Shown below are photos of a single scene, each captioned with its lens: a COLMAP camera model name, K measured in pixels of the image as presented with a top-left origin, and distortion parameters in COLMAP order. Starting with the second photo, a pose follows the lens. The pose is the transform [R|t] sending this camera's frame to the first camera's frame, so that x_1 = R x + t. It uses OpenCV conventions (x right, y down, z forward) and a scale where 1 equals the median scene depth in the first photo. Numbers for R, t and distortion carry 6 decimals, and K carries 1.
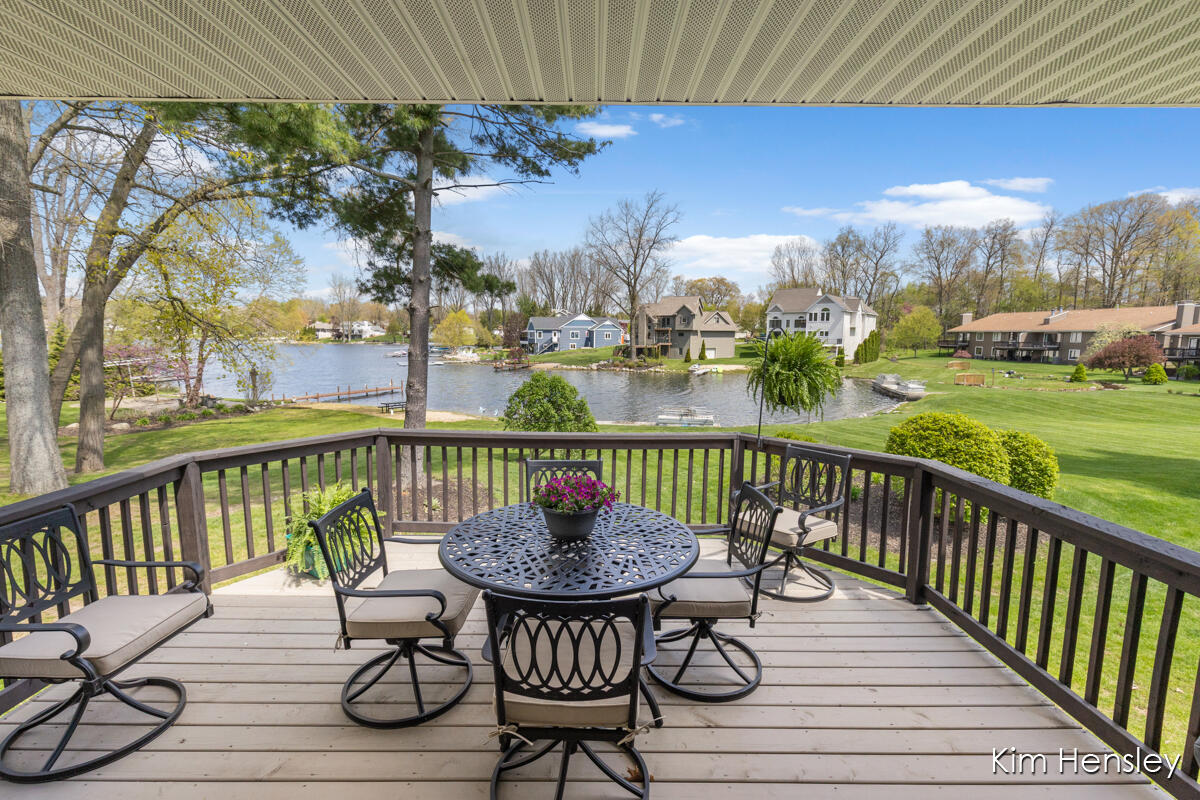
lens RADIAL K [[535.5, 0, 600.0], [0, 535.5, 400.0], [0, 0, 1]] dist [0.002275, -0.000516]
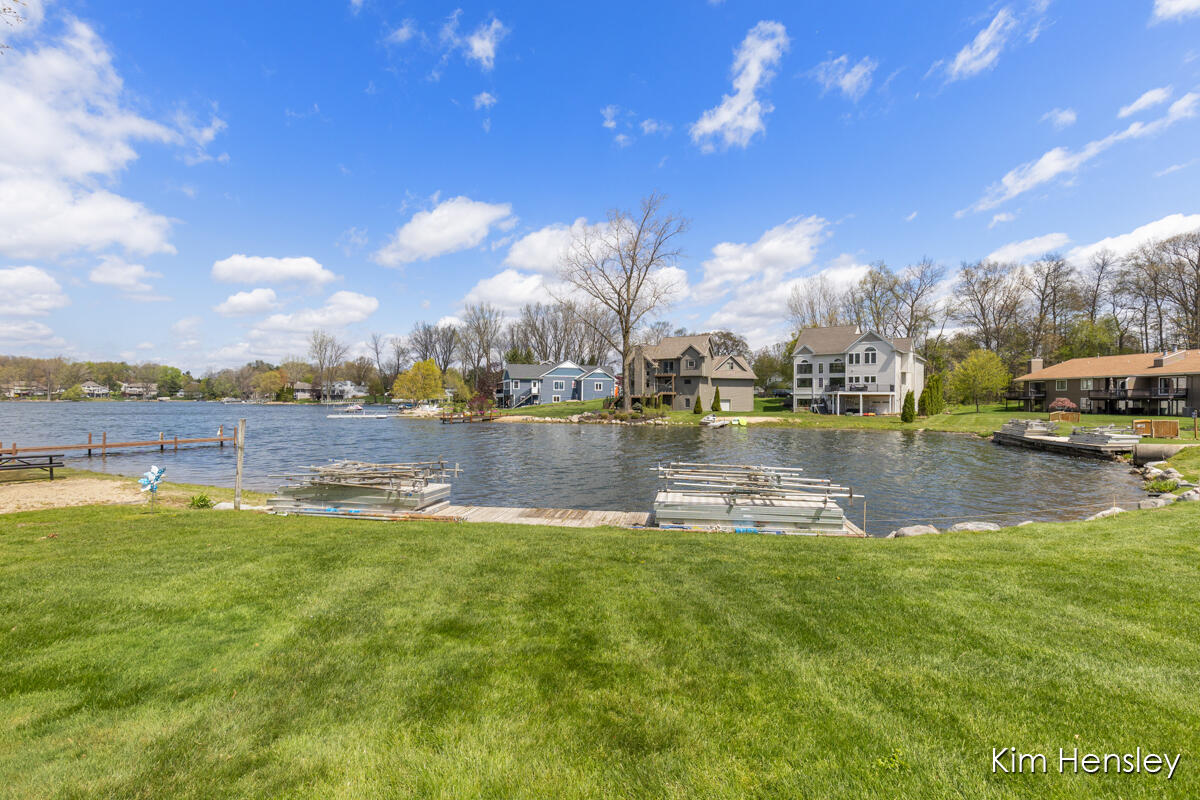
lens RADIAL K [[535.5, 0, 600.0], [0, 535.5, 400.0], [0, 0, 1]] dist [0.002275, -0.000516]
pose [[0.999990, 0.001571, -0.004097, 0.023666], [-0.002065, 0.992323, -0.123654, 0.004114], [0.003871, 0.123661, 0.992317, 0.209404]]
